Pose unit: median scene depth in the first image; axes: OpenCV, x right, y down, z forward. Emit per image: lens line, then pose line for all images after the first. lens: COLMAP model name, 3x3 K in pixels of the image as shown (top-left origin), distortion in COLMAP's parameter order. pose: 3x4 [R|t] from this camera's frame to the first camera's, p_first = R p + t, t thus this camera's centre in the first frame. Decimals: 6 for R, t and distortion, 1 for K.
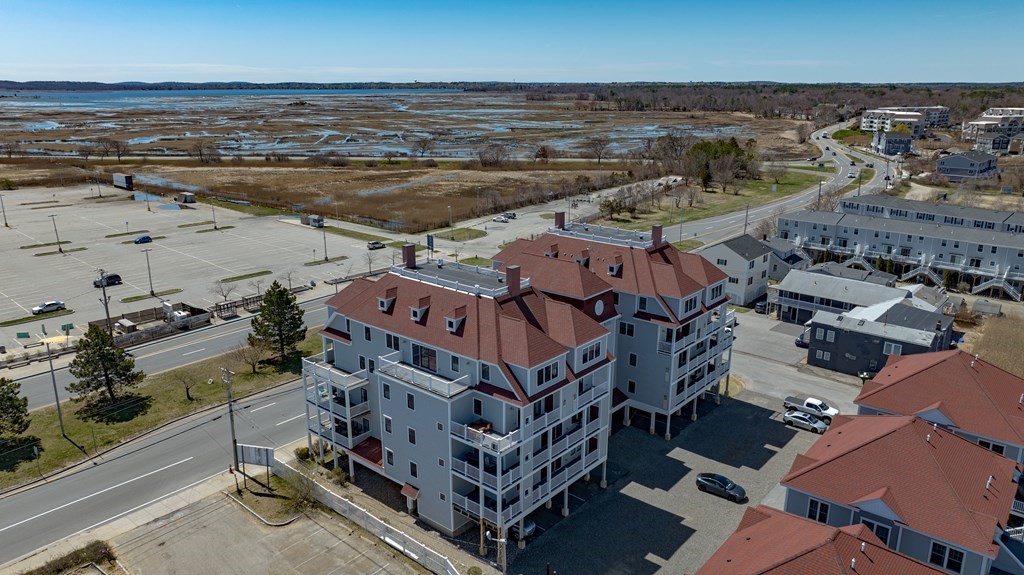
lens RADIAL K [[716.4, 0, 507.1], [0, 716.4, 289.3], [0, 0, 1]] dist [-0.017477, 0.010557]
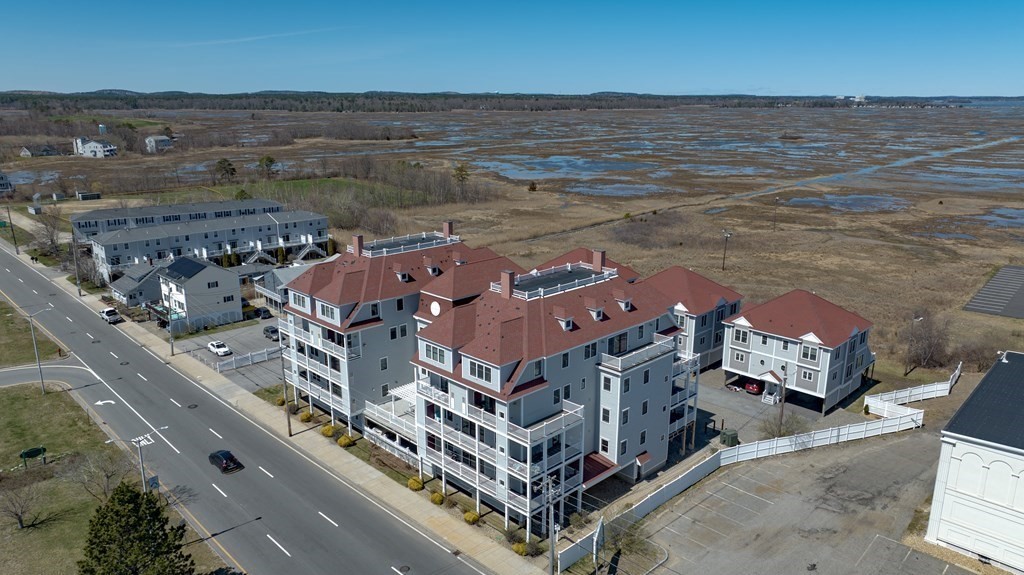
lens RADIAL K [[716.4, 0, 506.6], [0, 716.4, 287.6], [0, 0, 1]] dist [-0.017477, 0.010557]
pose [[0.102547, -0.259257, 0.960349, -0.517502], [0.274622, 0.935296, 0.223169, -0.124890], [-0.956068, 0.240848, 0.167110, 0.417118]]
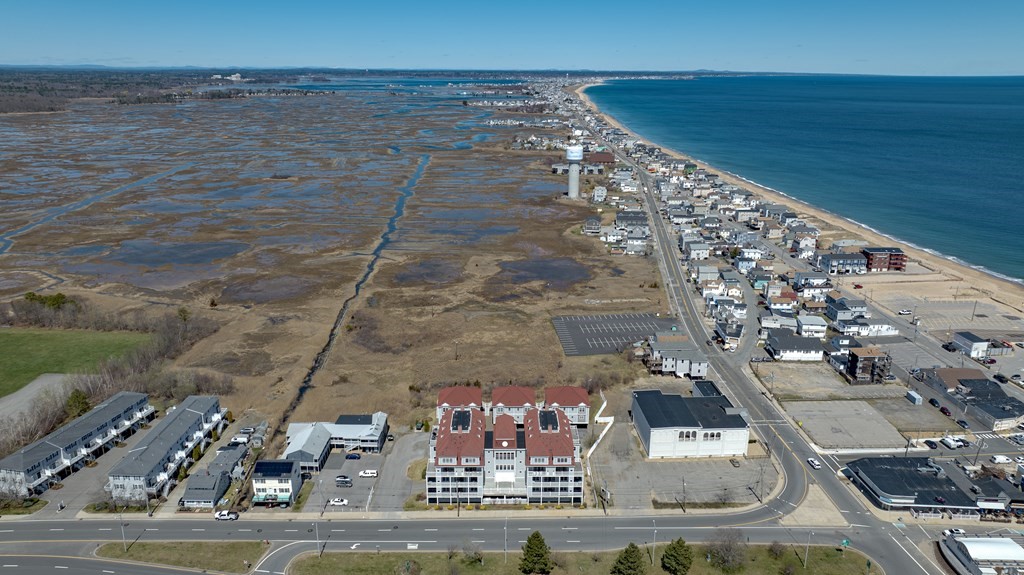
lens RADIAL K [[716.4, 0, 511.8], [0, 716.4, 288.4], [0, 0, 1]] dist [-0.017477, 0.010557]
pose [[-0.650304, -0.227984, 0.724657, -0.977768], [0.203505, 0.866760, 0.455315, -0.925766], [-0.731909, 0.443564, -0.517261, 1.162174]]
